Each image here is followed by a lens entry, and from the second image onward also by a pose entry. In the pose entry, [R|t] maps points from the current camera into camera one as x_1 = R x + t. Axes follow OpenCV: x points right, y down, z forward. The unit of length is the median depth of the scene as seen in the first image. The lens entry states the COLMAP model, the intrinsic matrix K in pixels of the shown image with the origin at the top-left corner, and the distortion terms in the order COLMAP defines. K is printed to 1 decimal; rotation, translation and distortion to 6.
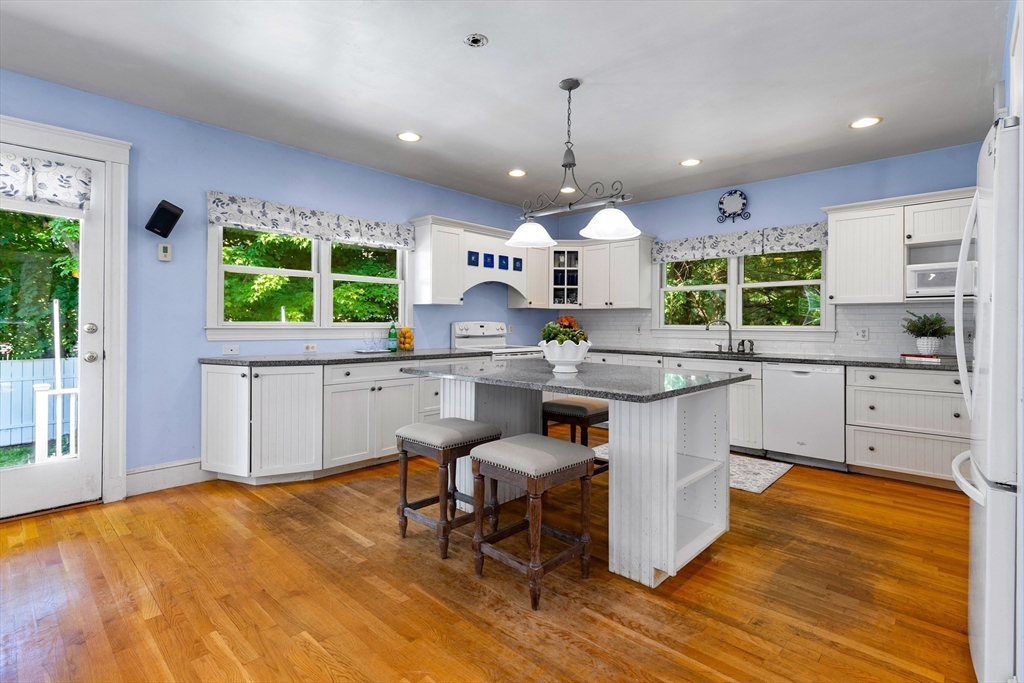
lens RADIAL K [[485.0, 0, 510.1], [0, 485.0, 324.7], [0, 0, 1]] dist [0.003443, 0.000380]
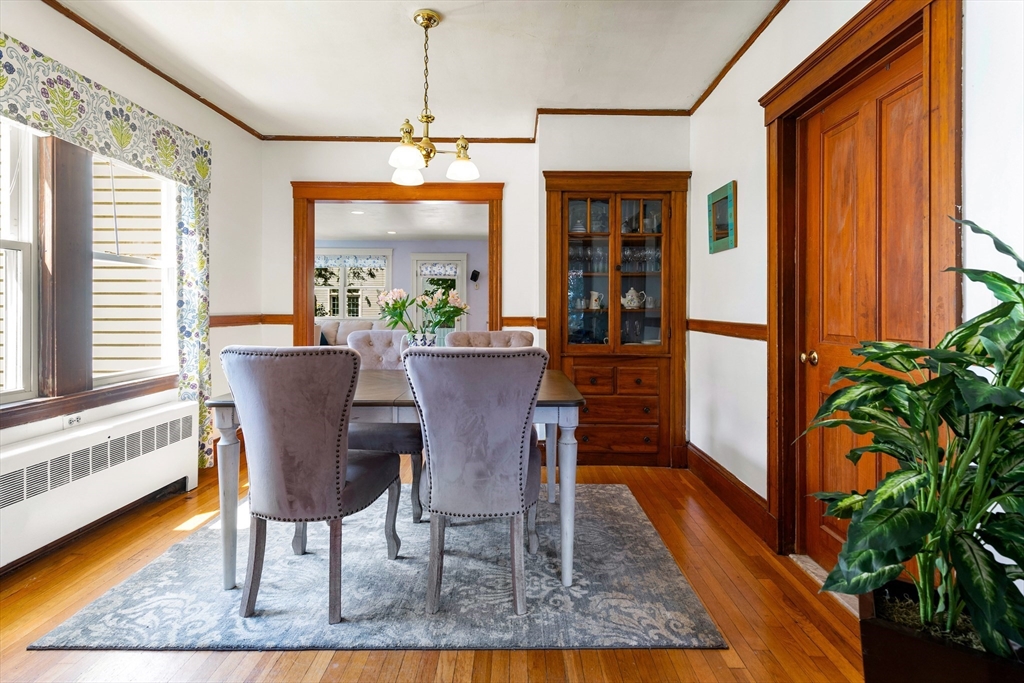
lens RADIAL K [[490.3, 0, 522.0], [0, 490.3, 311.6], [0, 0, 1]] dist [0.010365, 0.000157]
pose [[0.688995, -0.000887, -0.724766, 1.212142], [0.001421, 0.999999, 0.000128, 0.007211], [0.724765, -0.001118, 0.688995, -0.644260]]
